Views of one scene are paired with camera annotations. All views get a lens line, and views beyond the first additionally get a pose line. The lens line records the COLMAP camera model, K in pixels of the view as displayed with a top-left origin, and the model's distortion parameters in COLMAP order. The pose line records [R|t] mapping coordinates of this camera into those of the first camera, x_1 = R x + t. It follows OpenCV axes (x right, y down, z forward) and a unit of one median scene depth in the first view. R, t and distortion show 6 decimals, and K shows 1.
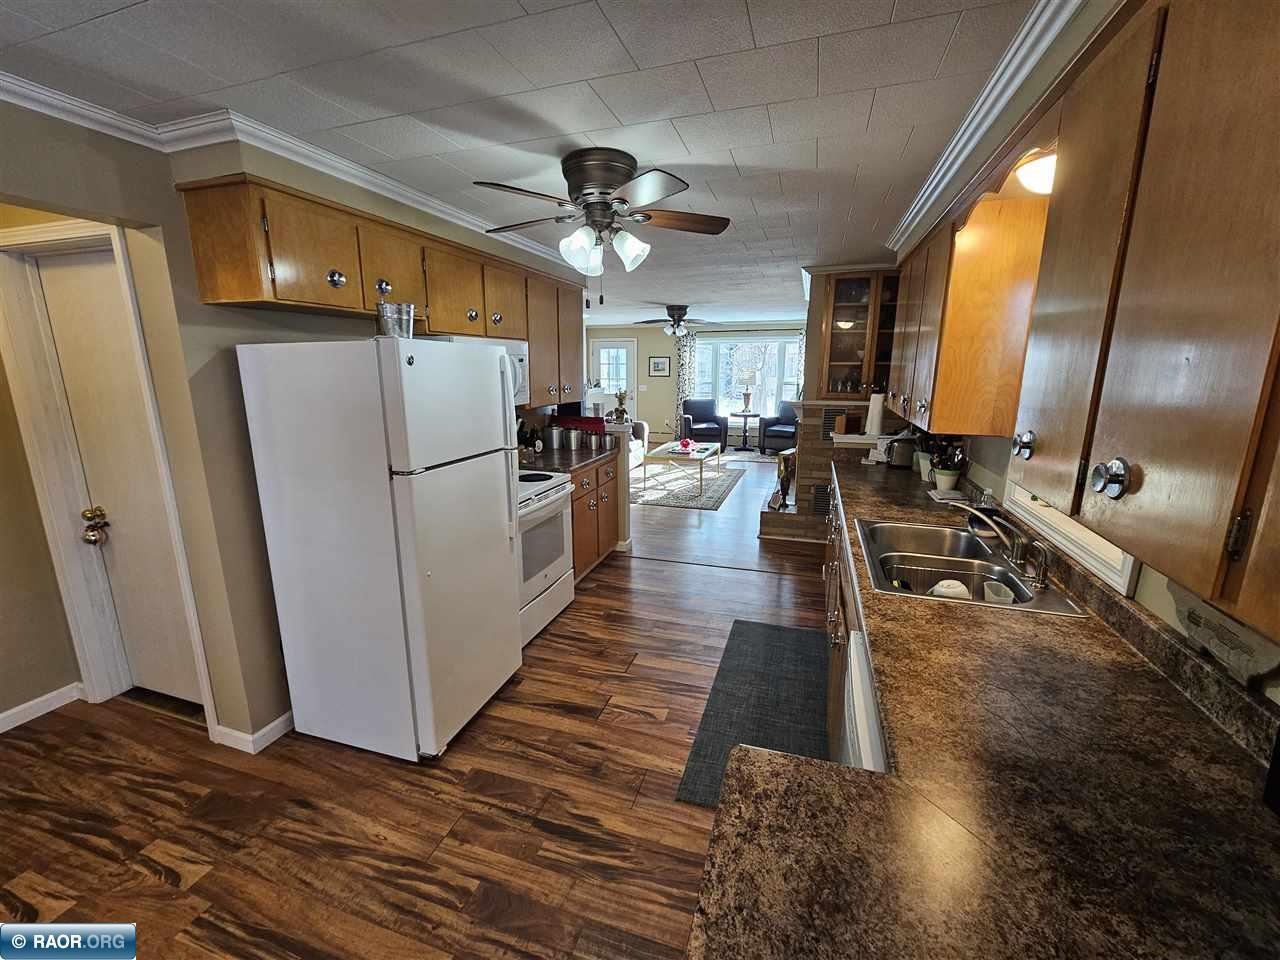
lens RADIAL K [[523.3, 0, 639.4], [0, 523.3, 479.2], [0, 0, 1]] dist [-0.001637, 0.000548]
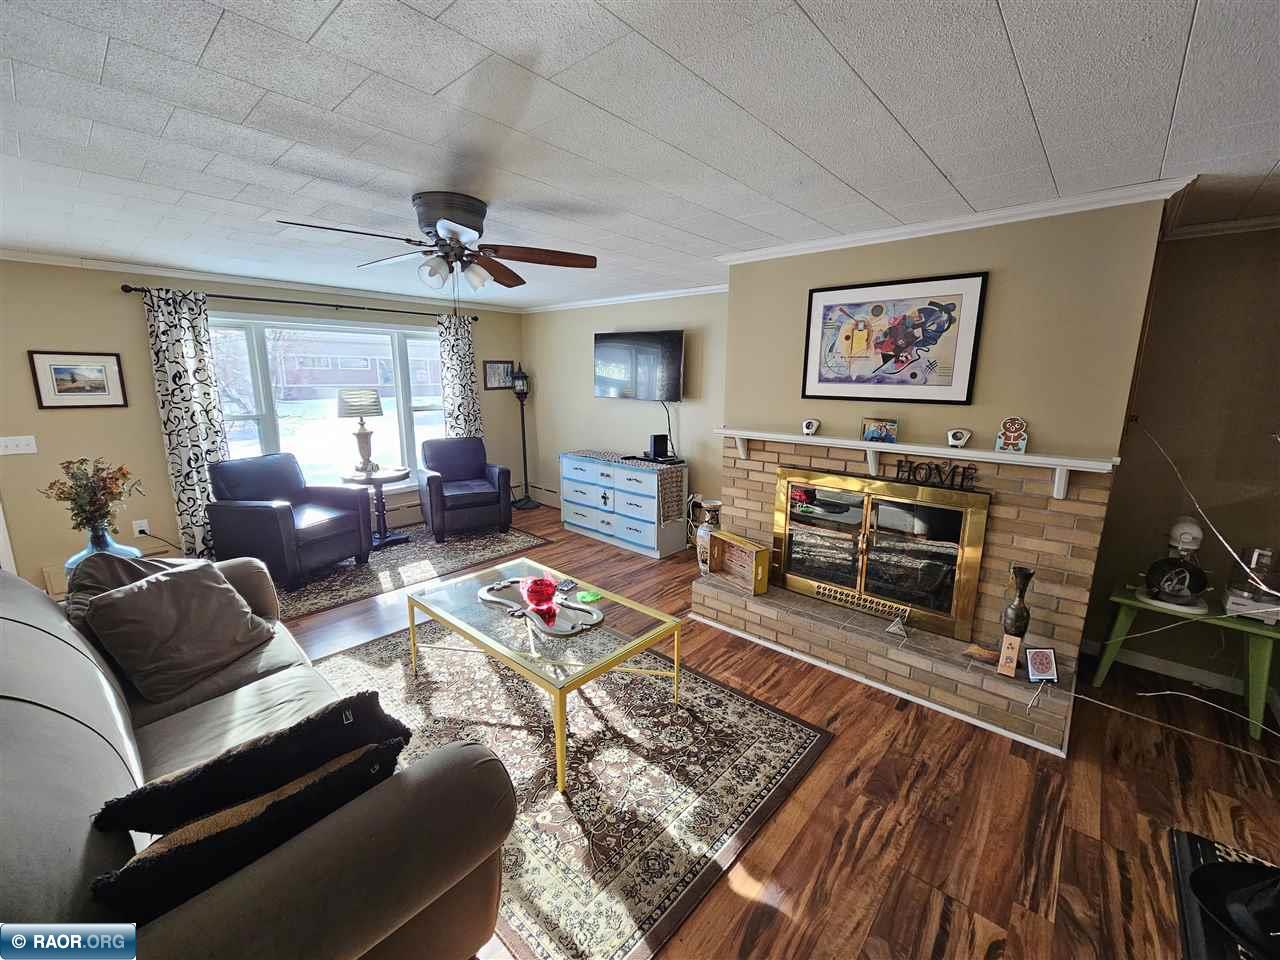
lens RADIAL K [[523.3, 0, 640.6], [0, 523.3, 479.3], [0, 0, 1]] dist [-0.001637, 0.000548]
pose [[0.399349, -0.174874, 0.899966, -0.445407], [0.187738, 0.976436, 0.106426, -0.375358], [-0.897371, 0.126457, 0.422770, 1.678183]]
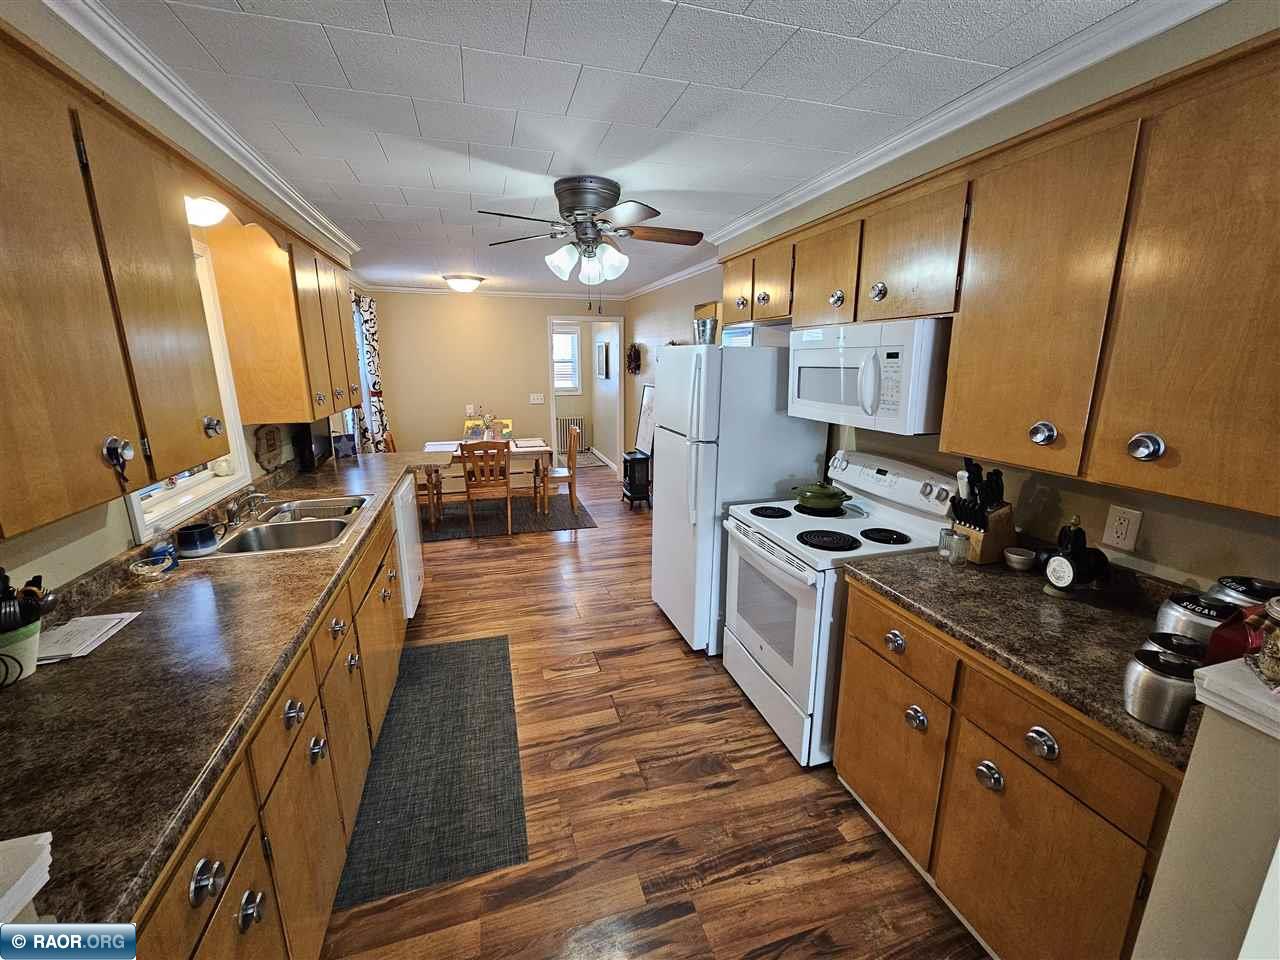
lens RADIAL K [[523.3, 0, 636.7], [0, 523.3, 478.1], [0, 0, 1]] dist [-0.001637, 0.000548]
pose [[-0.822674, 0.131723, -0.553043, 0.338709], [-0.117388, 0.912467, 0.391949, -0.298843], [0.556262, 0.387367, -0.735200, 1.326761]]
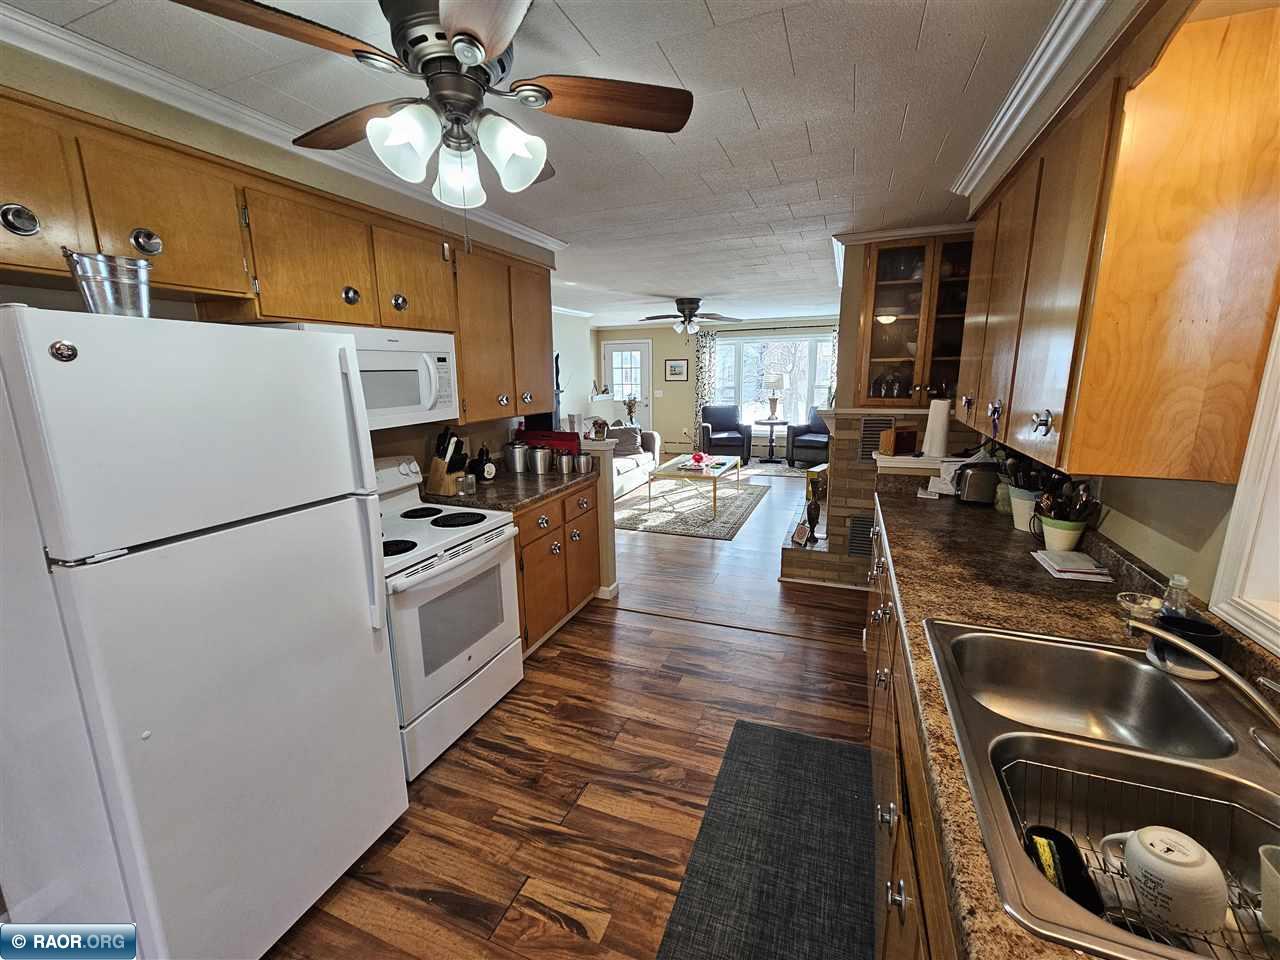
lens RADIAL K [[523.3, 0, 639.7], [0, 523.3, 478.2], [0, 0, 1]] dist [-0.001637, 0.000548]
pose [[0.998098, -0.002006, -0.061617, 0.097382], [0.001263, 0.999926, -0.012100, -0.052303], [0.061637, 0.012000, 0.998027, 0.288031]]
